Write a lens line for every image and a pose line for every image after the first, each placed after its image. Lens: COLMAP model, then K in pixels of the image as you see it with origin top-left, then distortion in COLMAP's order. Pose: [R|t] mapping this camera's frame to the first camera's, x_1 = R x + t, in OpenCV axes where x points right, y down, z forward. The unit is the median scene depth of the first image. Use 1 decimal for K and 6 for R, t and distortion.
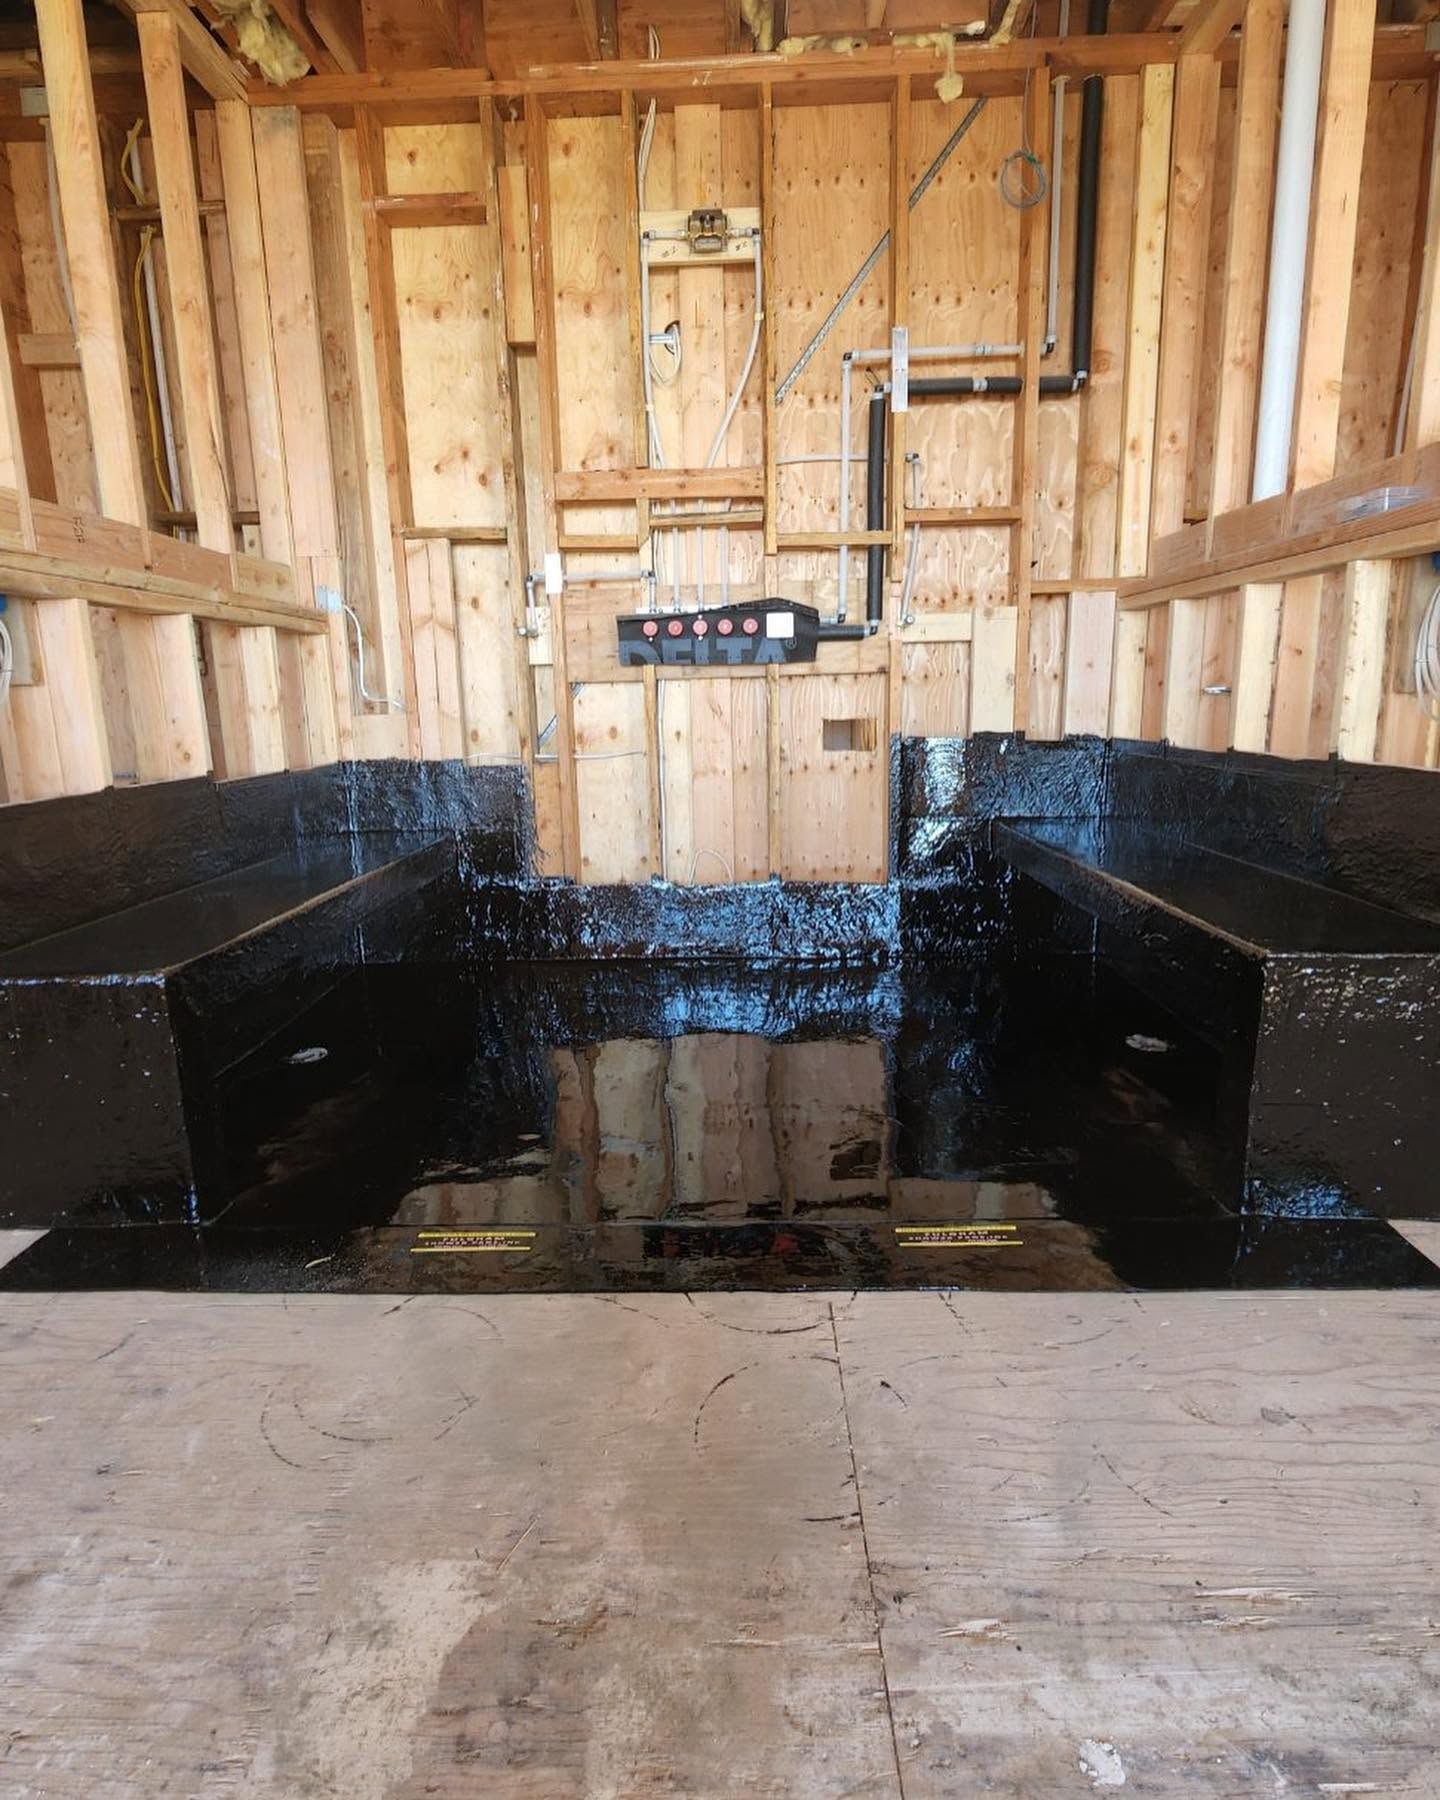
lens RADIAL K [[997.2, 0, 711.6], [0, 997.2, 891.2], [0, 0, 1]] dist [0.010468, -0.005420]
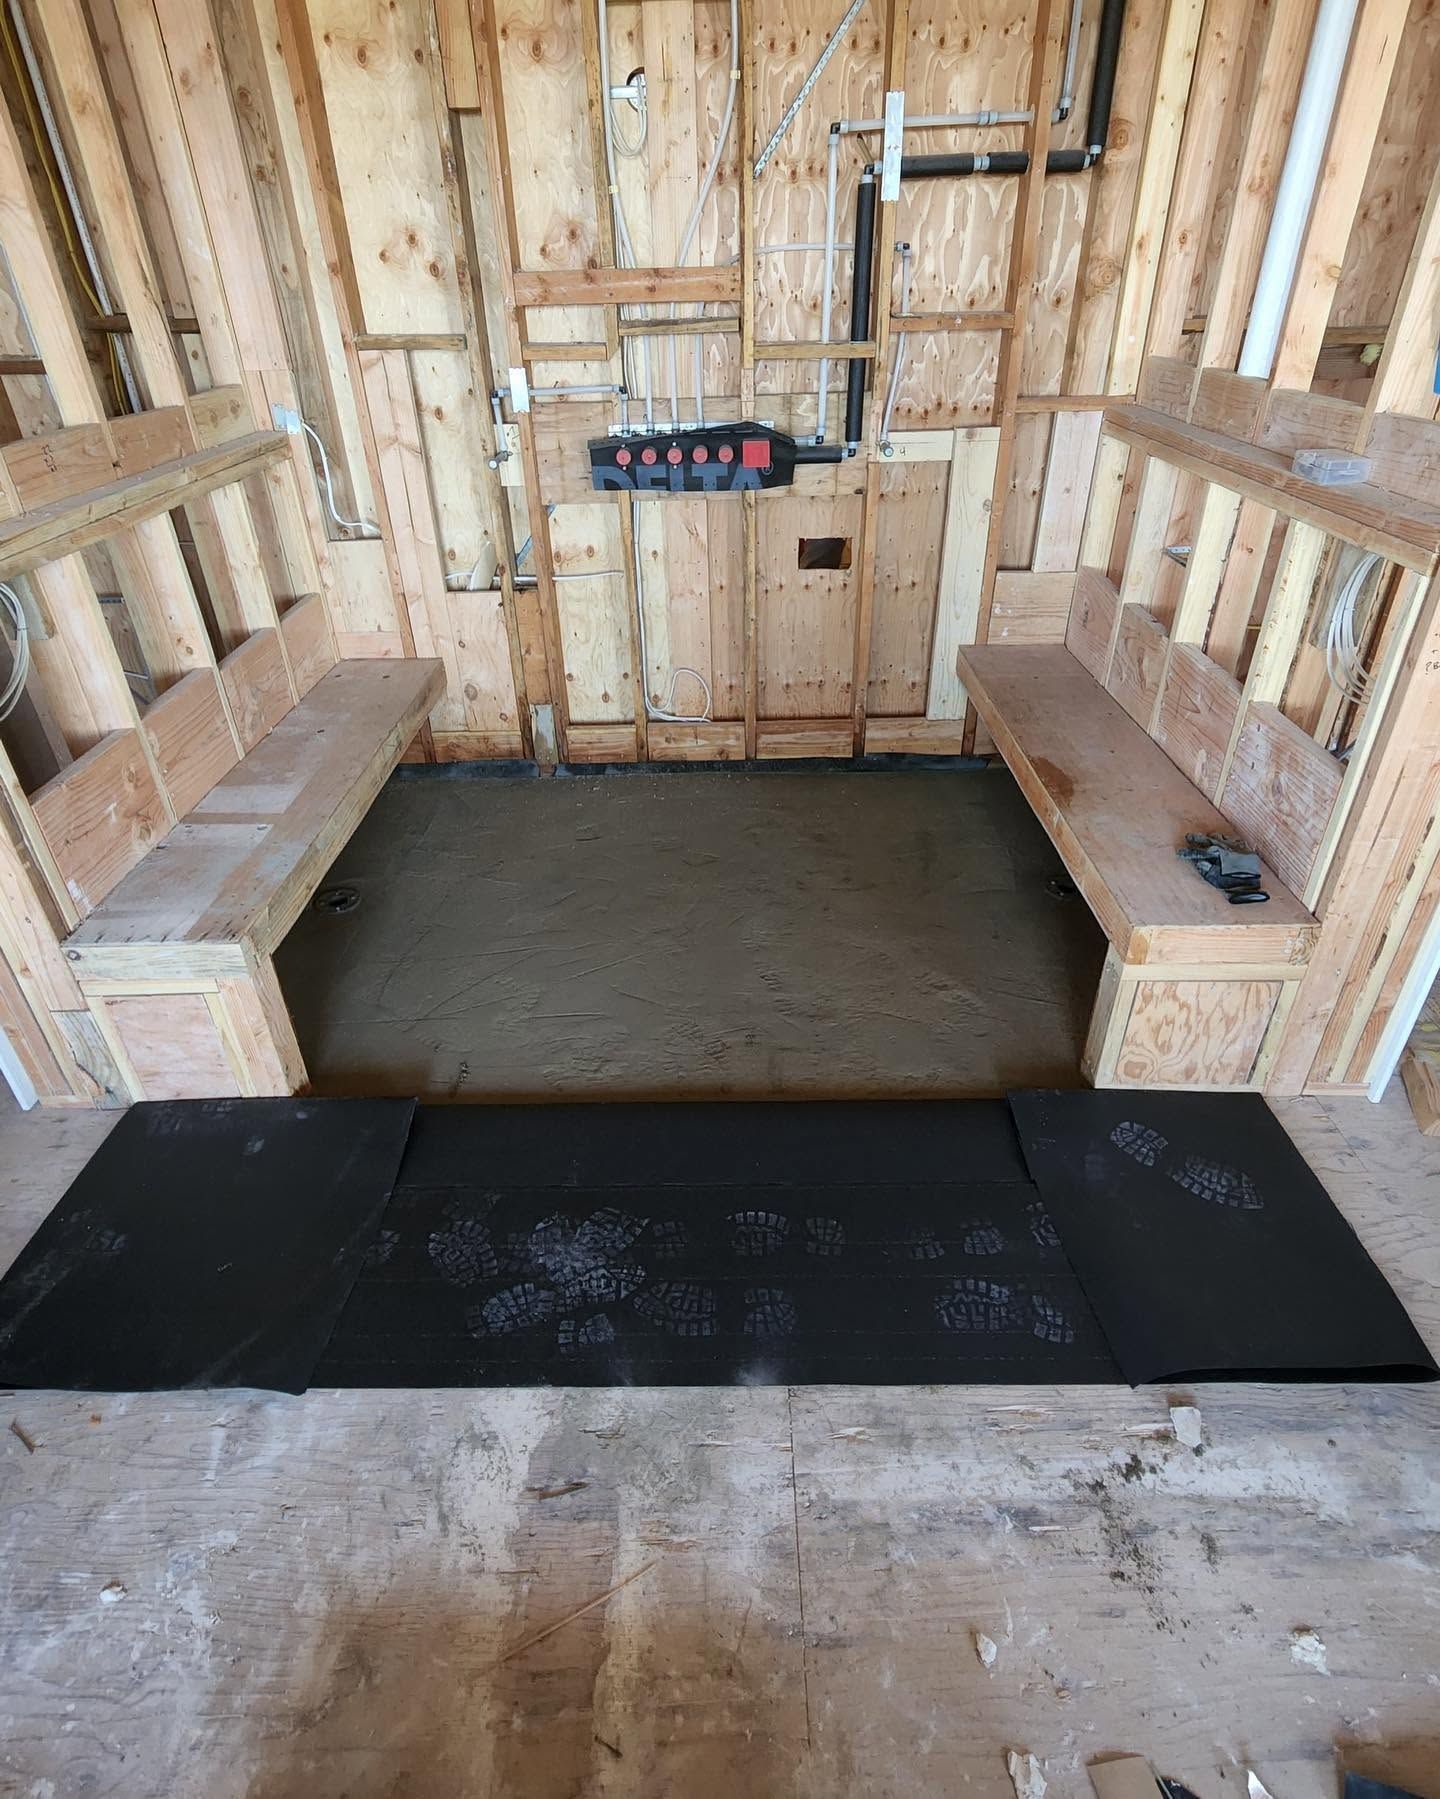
lens RADIAL K [[996.6, 0, 712.1], [0, 996.6, 895.0], [0, 0, 1]] dist [0.010468, -0.005420]
pose [[0.999849, -0.011542, 0.013020, 0.007589], [0.006148, 0.934376, 0.356236, -0.211866], [-0.016277, -0.356102, 0.934305, -0.068010]]
